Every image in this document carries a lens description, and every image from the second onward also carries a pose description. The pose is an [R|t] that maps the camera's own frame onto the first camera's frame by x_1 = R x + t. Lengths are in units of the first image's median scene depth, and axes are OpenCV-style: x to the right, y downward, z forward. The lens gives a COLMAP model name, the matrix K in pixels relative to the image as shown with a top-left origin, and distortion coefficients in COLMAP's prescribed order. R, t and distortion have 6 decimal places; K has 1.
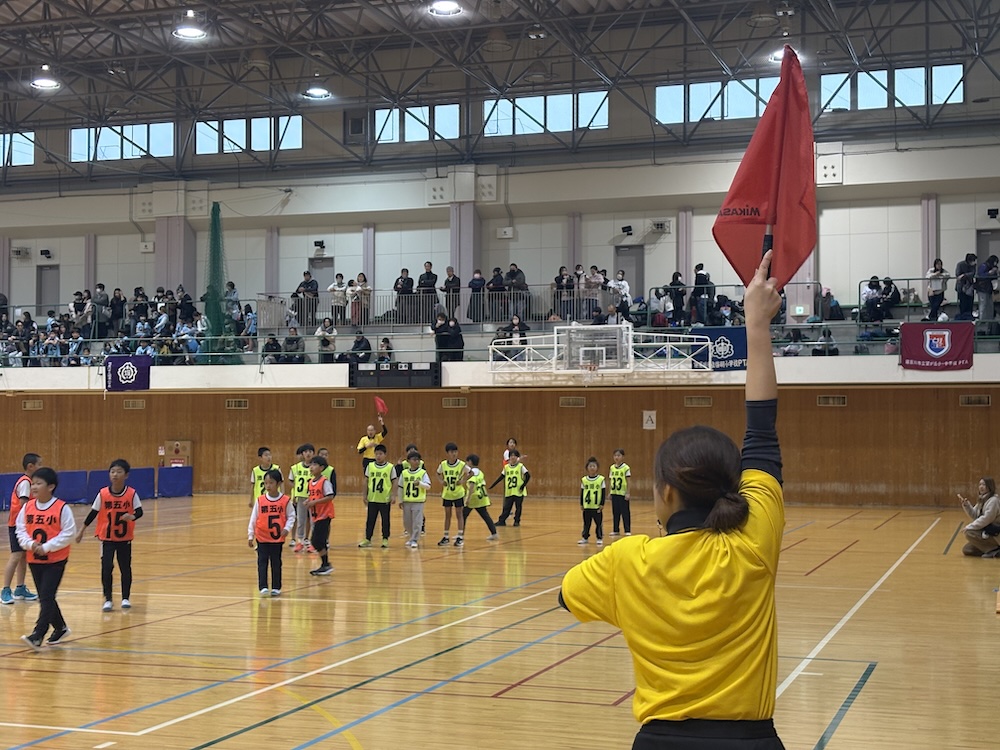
lens RADIAL K [[1520.7, 0, 499.8], [0, 1520.7, 374.9], [0, 0, 1]] dist [0.094688, 0.000000]
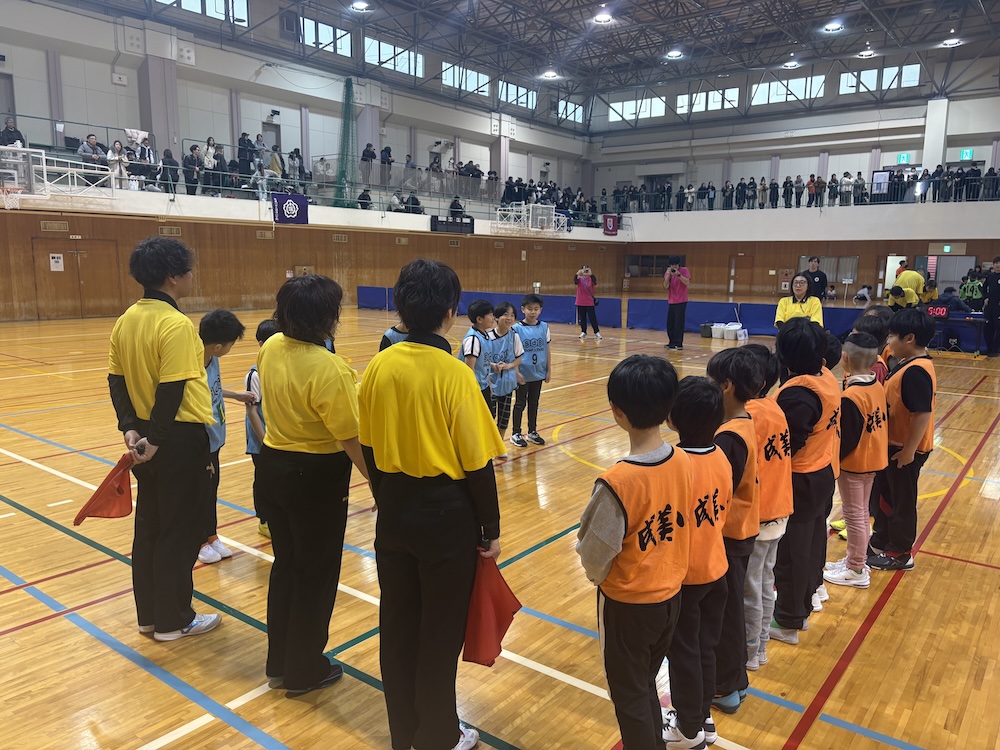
lens RADIAL K [[757.9, 0, 499.8], [0, 757.9, 372.5], [0, 0, 1]] dist [0.031506, -0.005975]
pose [[0.335894, -0.134300, 0.932276, -0.753701], [-0.047354, 0.986123, 0.159119, 0.022218], [-0.940709, -0.097594, 0.324873, 0.634969]]
